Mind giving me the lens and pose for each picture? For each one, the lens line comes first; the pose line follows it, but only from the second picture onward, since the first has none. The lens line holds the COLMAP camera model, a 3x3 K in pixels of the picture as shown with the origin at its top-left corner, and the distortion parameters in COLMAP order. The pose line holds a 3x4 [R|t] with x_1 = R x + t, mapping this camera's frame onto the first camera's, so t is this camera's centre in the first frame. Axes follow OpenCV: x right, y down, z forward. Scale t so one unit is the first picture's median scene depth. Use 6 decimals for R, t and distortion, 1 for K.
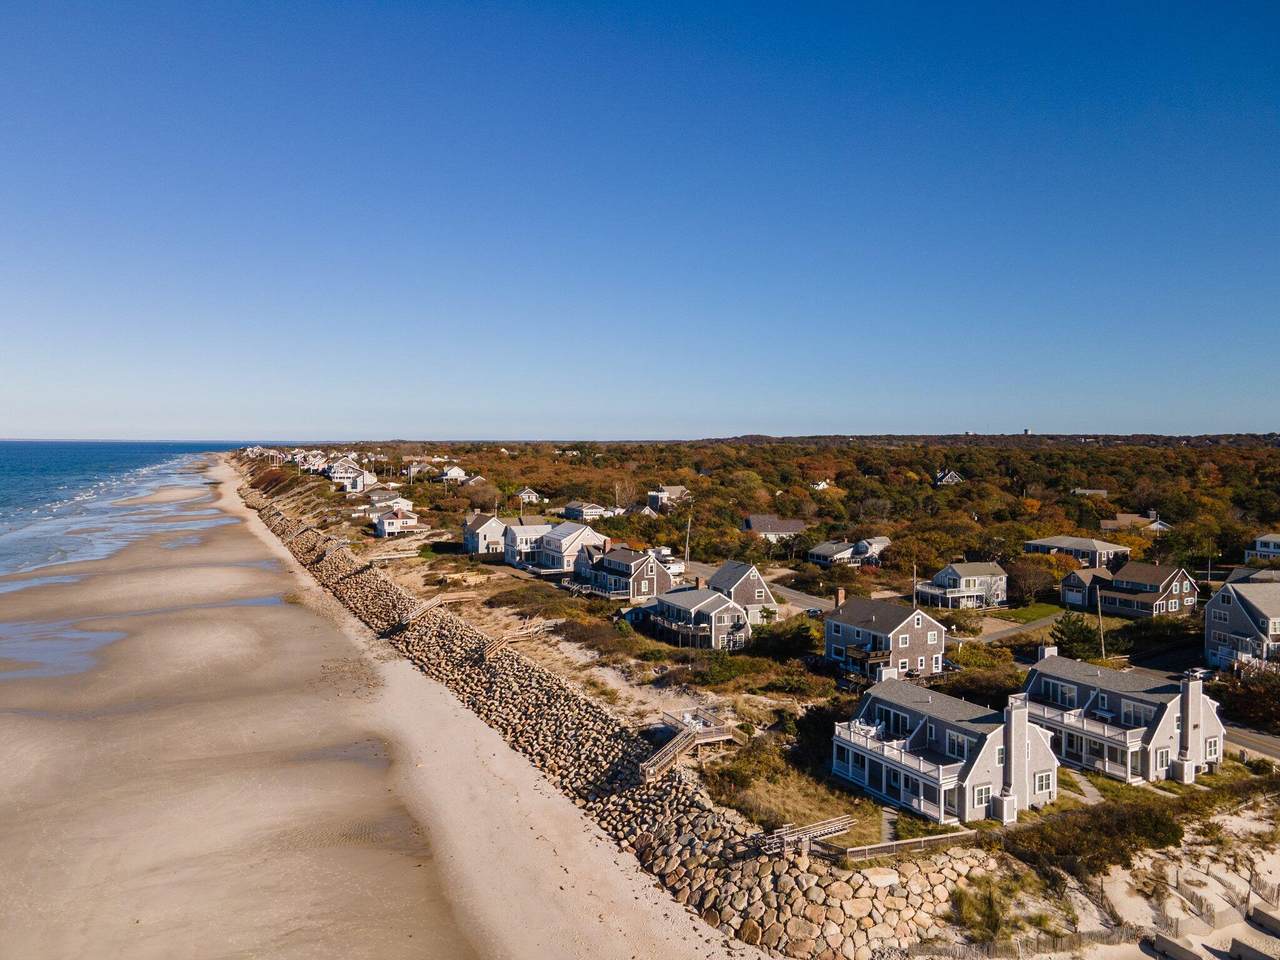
lens RADIAL K [[918.5, 0, 639.2], [0, 918.5, 482.0], [0, 0, 1]] dist [0.026700, 0.007692]
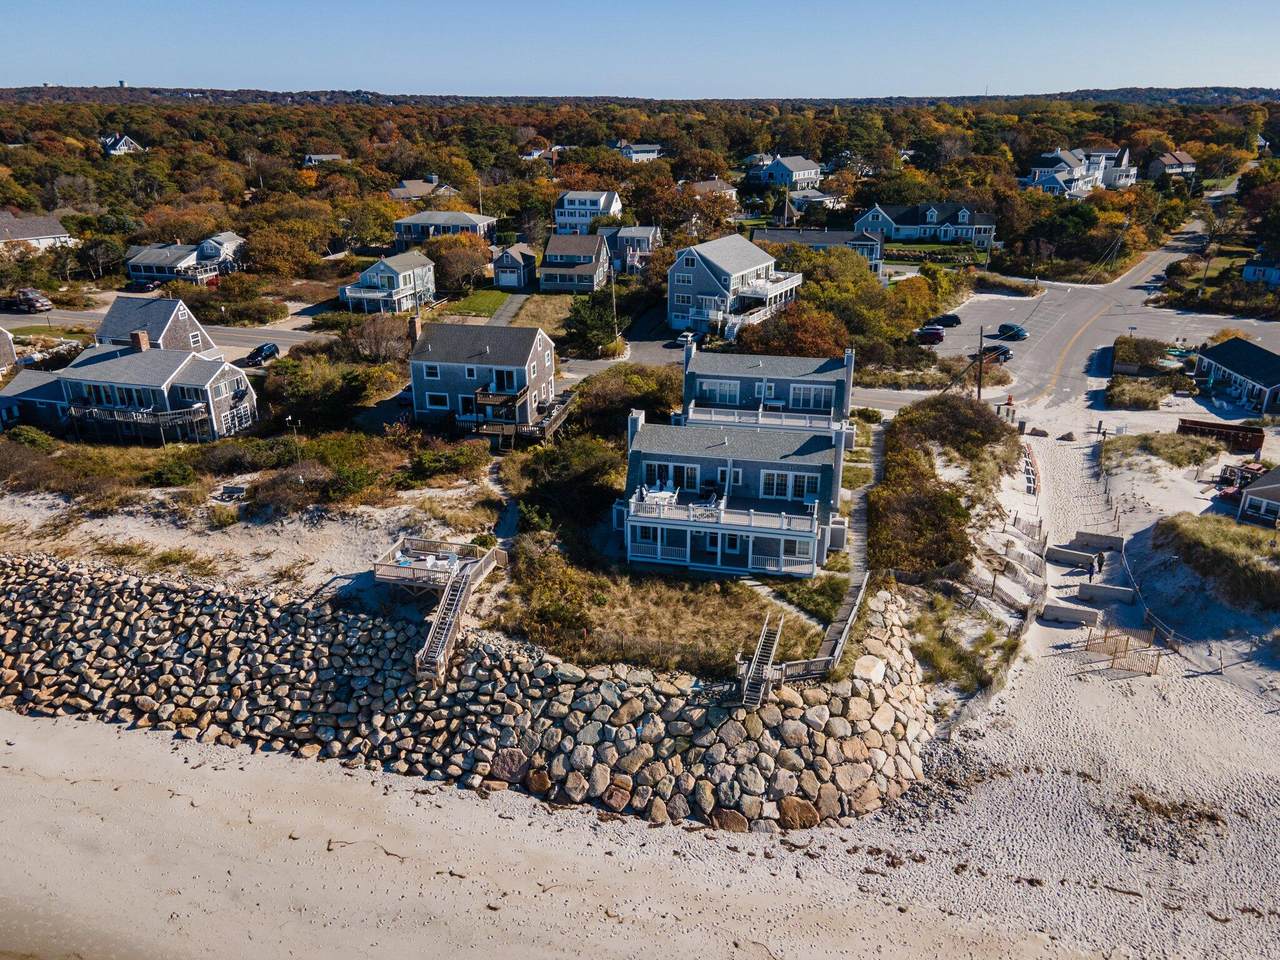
lens RADIAL K [[918.5, 0, 640.3], [0, 918.5, 475.8], [0, 0, 1]] dist [0.026700, 0.007692]
pose [[0.660204, -0.292558, 0.691766, -0.320834], [0.044605, 0.934667, 0.352714, -0.028346], [-0.749761, -0.202007, 0.630120, 0.548270]]
